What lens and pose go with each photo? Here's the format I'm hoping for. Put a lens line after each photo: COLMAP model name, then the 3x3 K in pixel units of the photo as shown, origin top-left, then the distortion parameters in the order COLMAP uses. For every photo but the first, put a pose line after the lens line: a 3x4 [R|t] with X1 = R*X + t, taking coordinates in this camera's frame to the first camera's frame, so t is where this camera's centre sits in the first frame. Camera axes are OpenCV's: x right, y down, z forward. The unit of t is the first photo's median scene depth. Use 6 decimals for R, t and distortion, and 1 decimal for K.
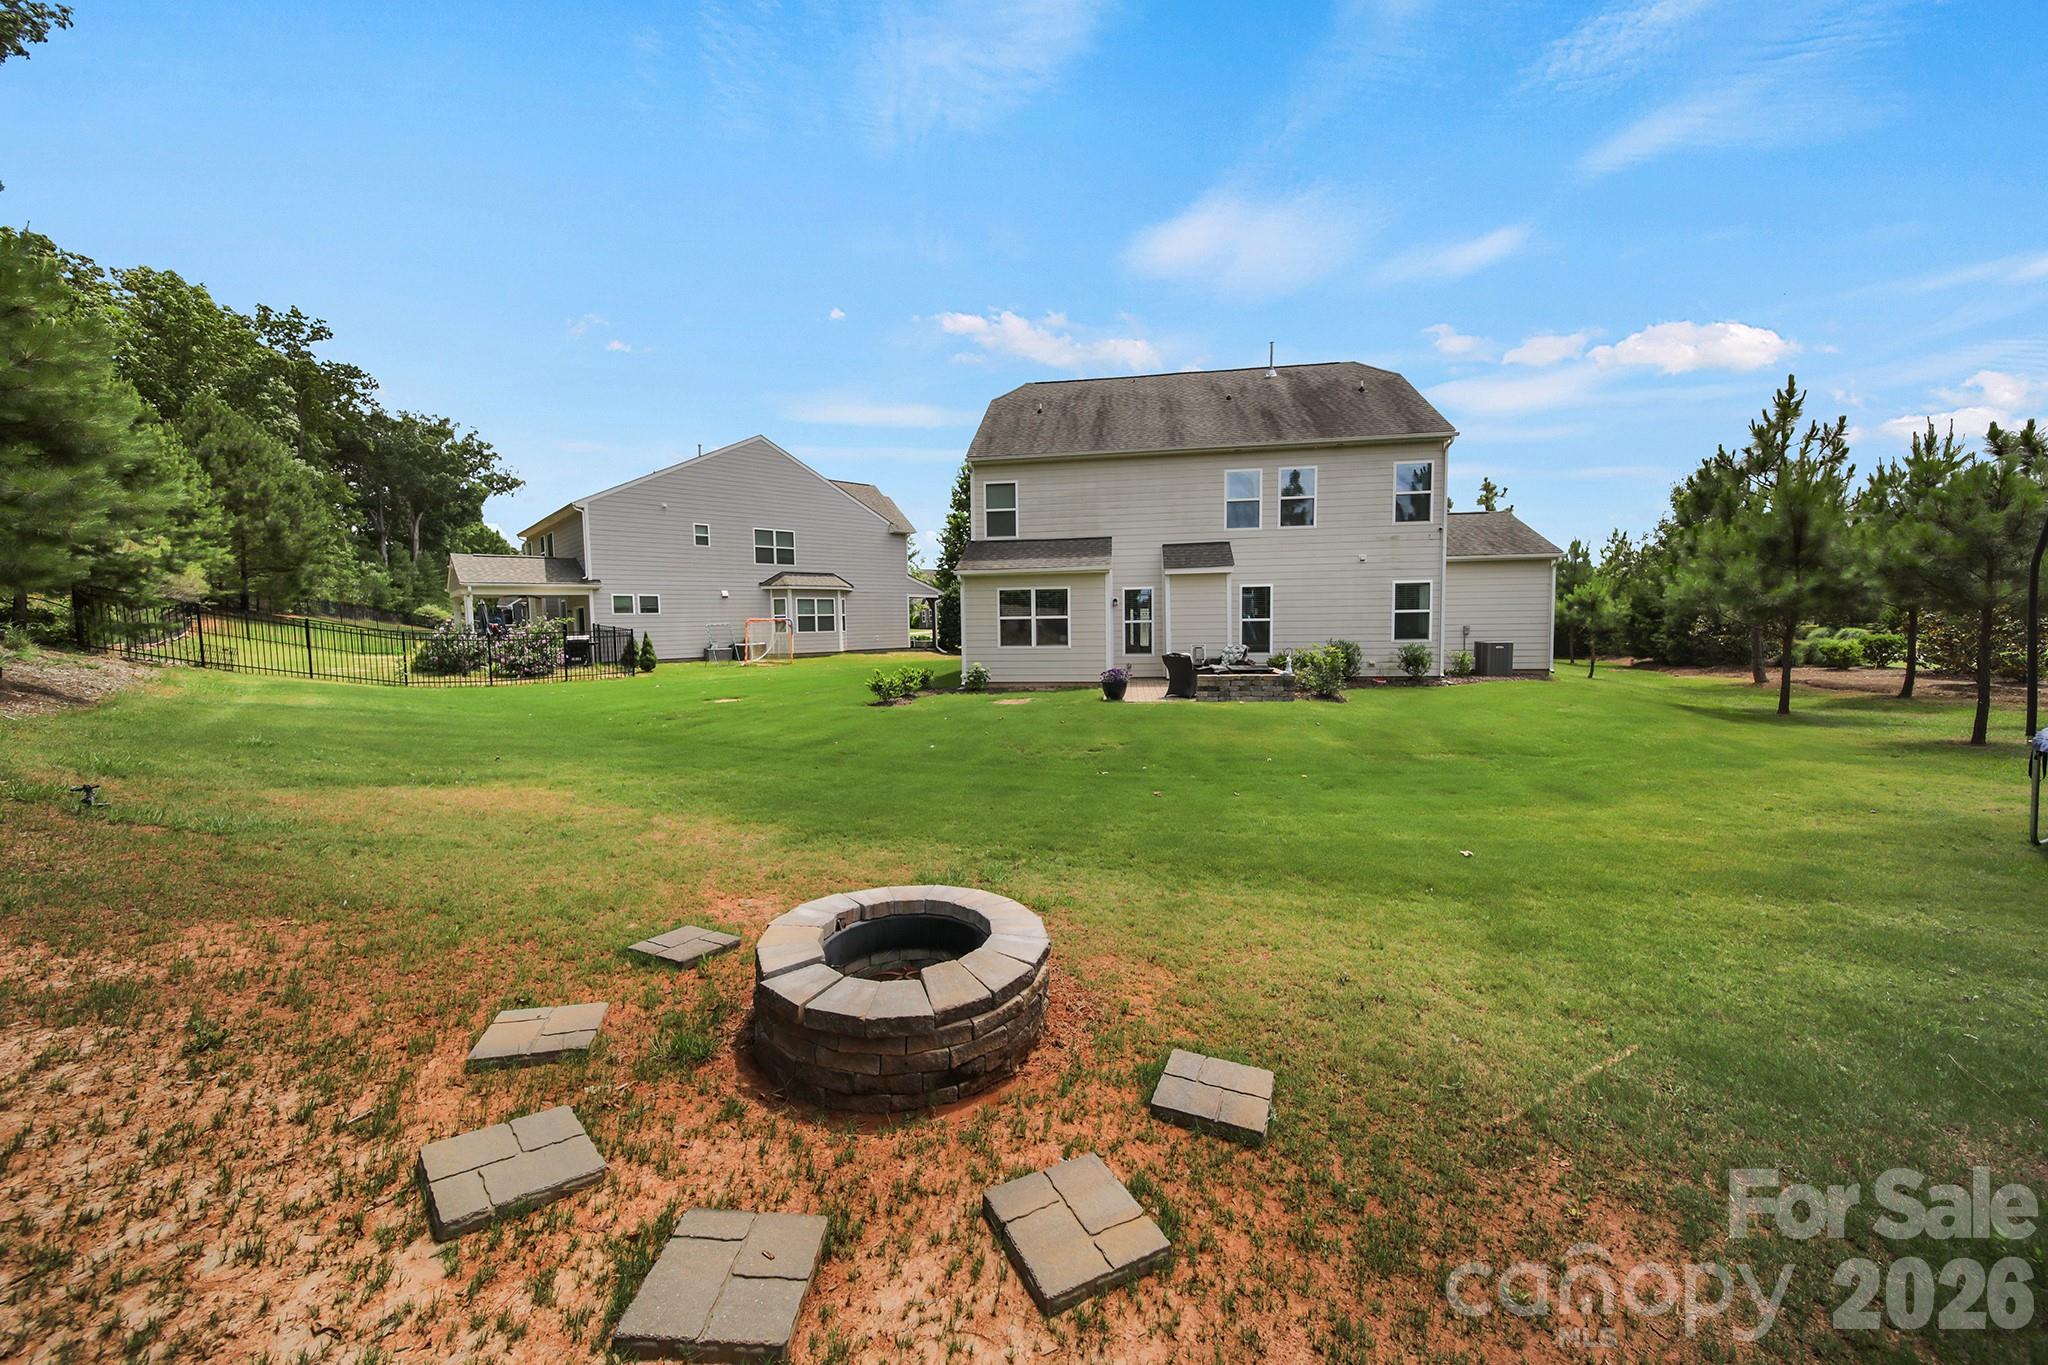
lens RADIAL K [[731.6, 0, 1032.1], [0, 731.6, 682.7], [0, 0, 1]] dist [-0.000657, -0.000059]
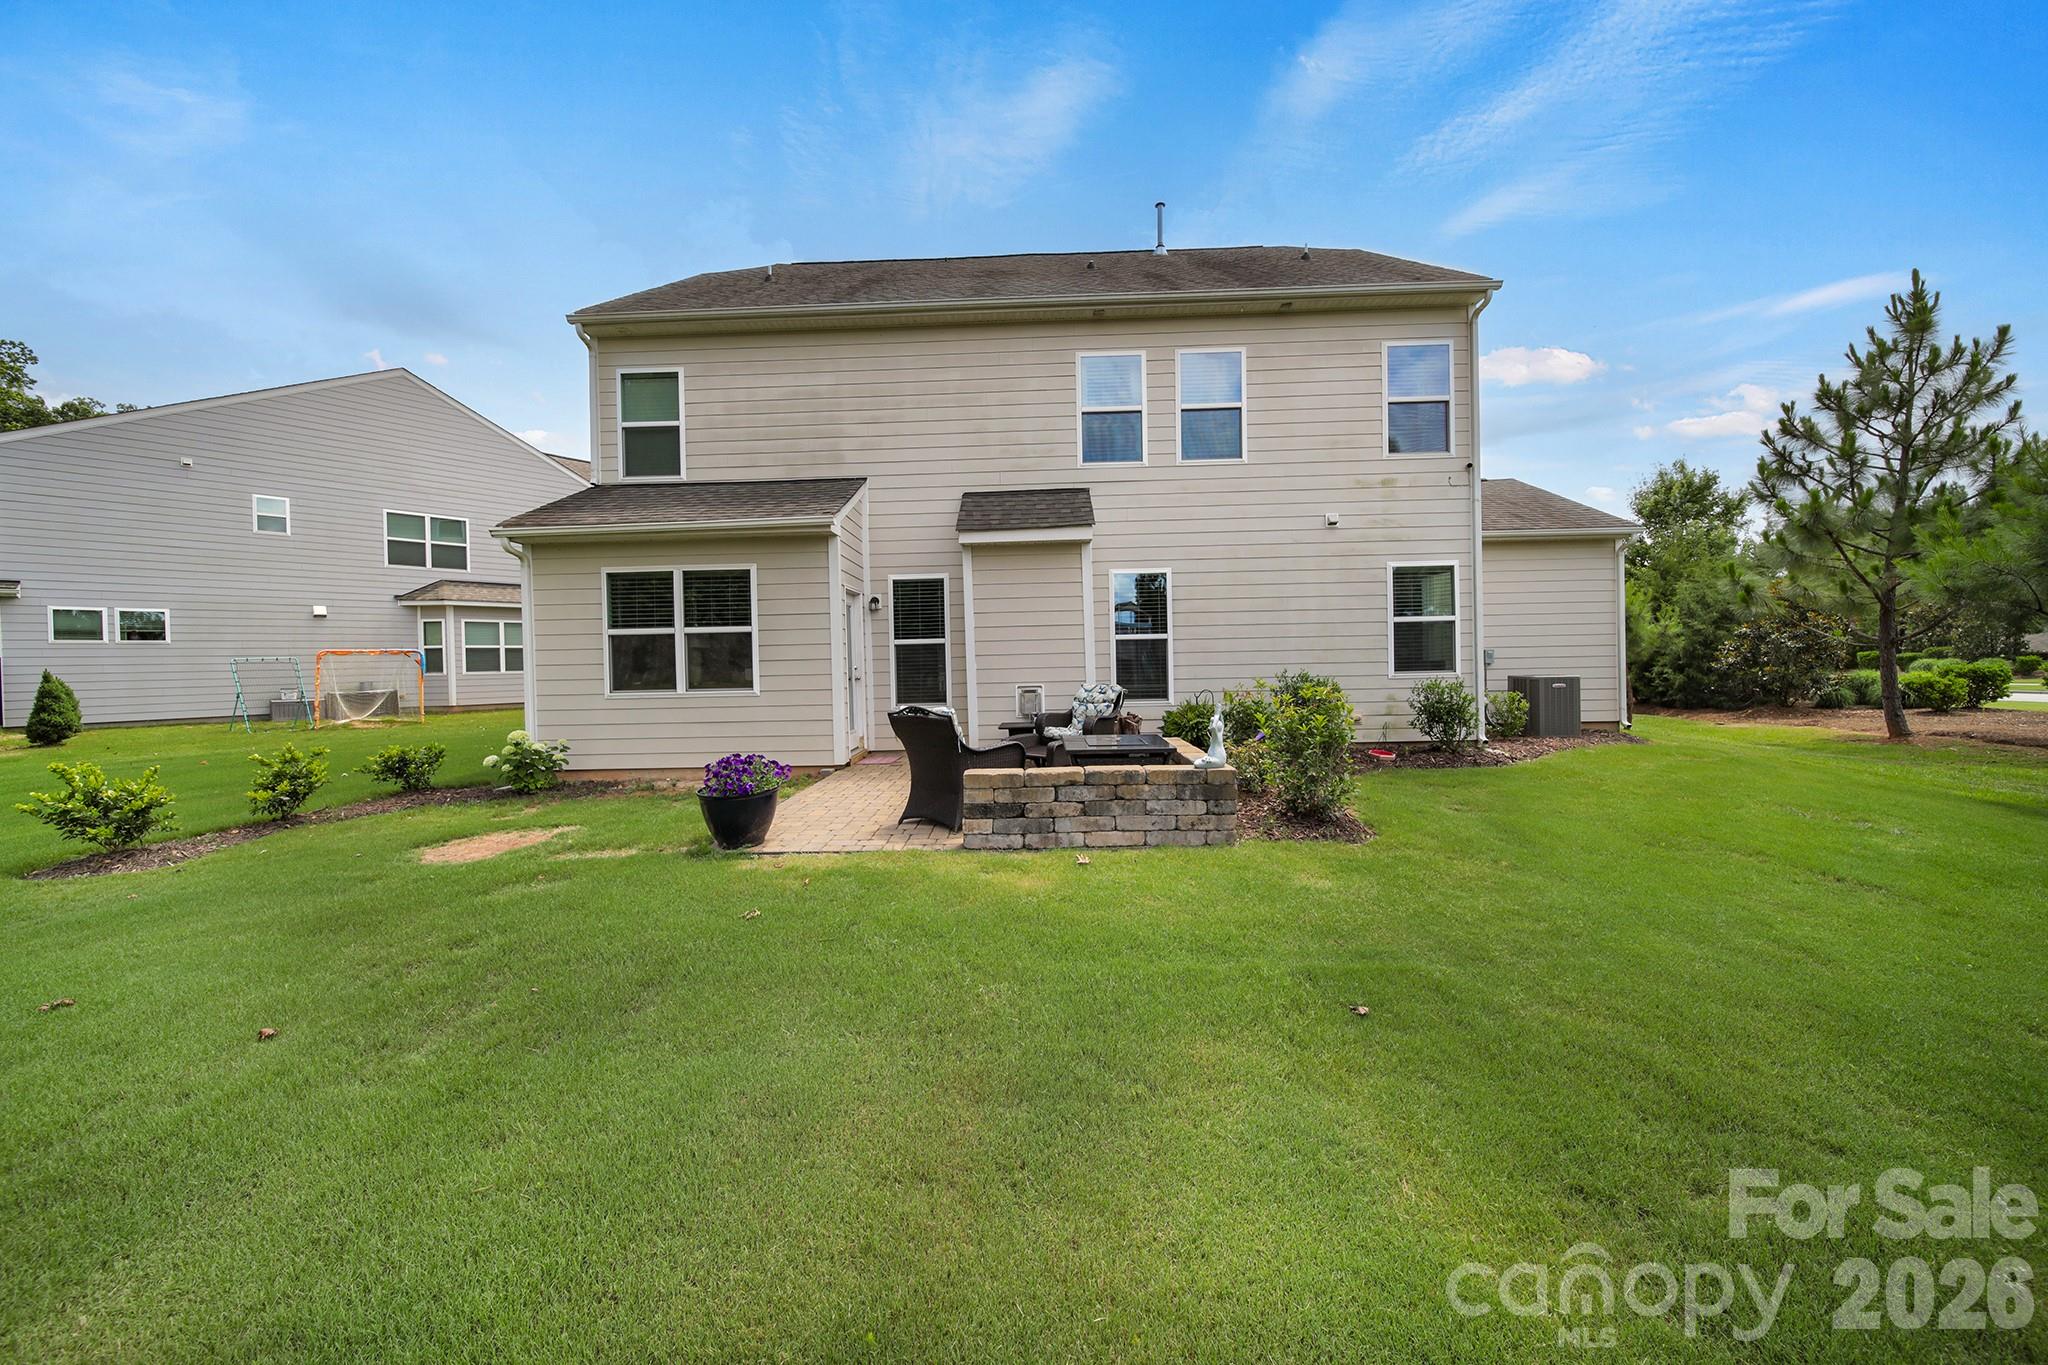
lens RADIAL K [[934.9, 0, 1024.0], [0, 934.9, 682.5], [0, 0, 1]] dist [-0.001895, -0.000474]
pose [[0.987708, -0.008460, 0.156080, 0.116665], [0.017442, 0.998263, -0.056268, -0.017064], [-0.155333, 0.058299, 0.986140, 0.350489]]
